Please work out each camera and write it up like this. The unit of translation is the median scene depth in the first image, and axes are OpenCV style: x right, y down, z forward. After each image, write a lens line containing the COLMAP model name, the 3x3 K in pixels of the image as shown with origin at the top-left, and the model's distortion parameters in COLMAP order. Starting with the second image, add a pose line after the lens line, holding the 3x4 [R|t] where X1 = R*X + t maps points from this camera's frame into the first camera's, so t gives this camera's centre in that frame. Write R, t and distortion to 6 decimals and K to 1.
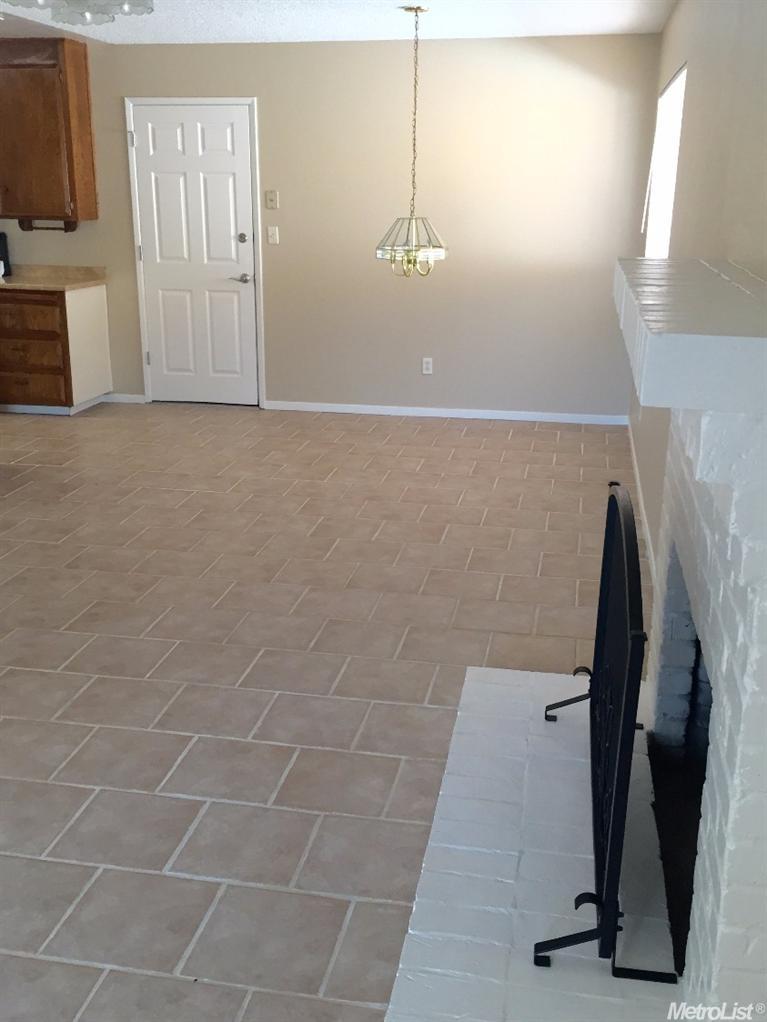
lens RADIAL K [[1039.0, 0, 383.5], [0, 1039.0, 511.0], [0, 0, 1]] dist [0.067930, -0.087021]
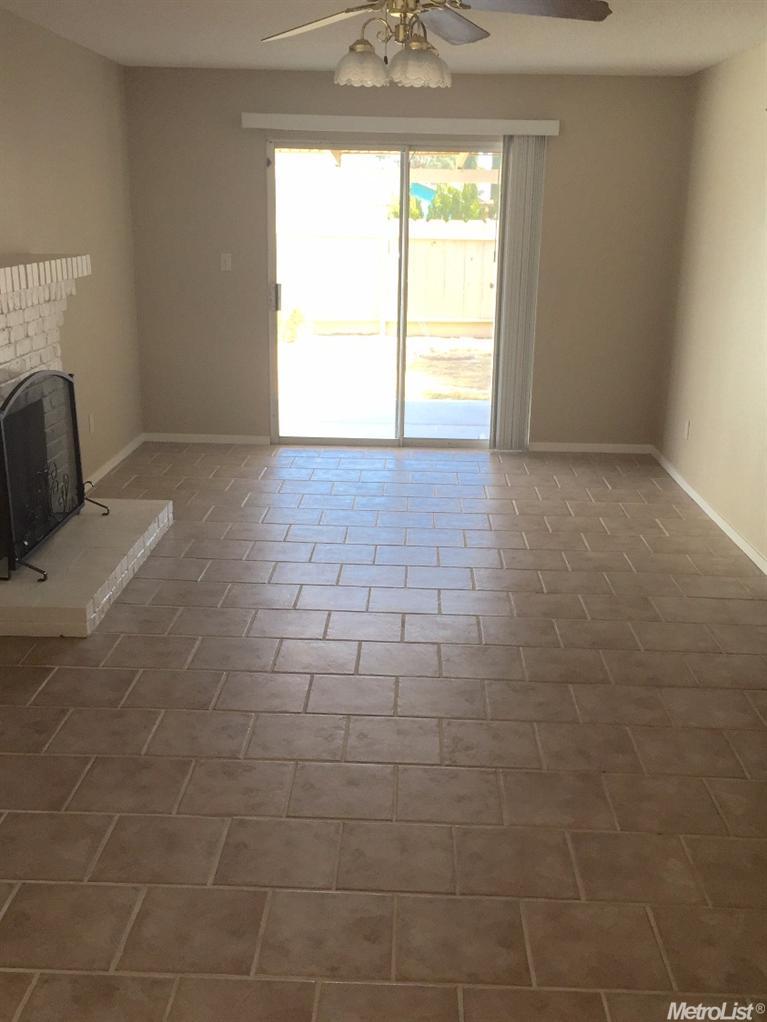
lens RADIAL K [[1039.0, 0, 383.5], [0, 1039.0, 511.0], [0, 0, 1]] dist [0.067930, -0.087021]
pose [[-0.986624, 0.015072, -0.162314, -0.072067], [-0.077186, 0.833828, 0.546602, -0.674295], [0.143581, 0.551819, -0.821511, 2.091076]]
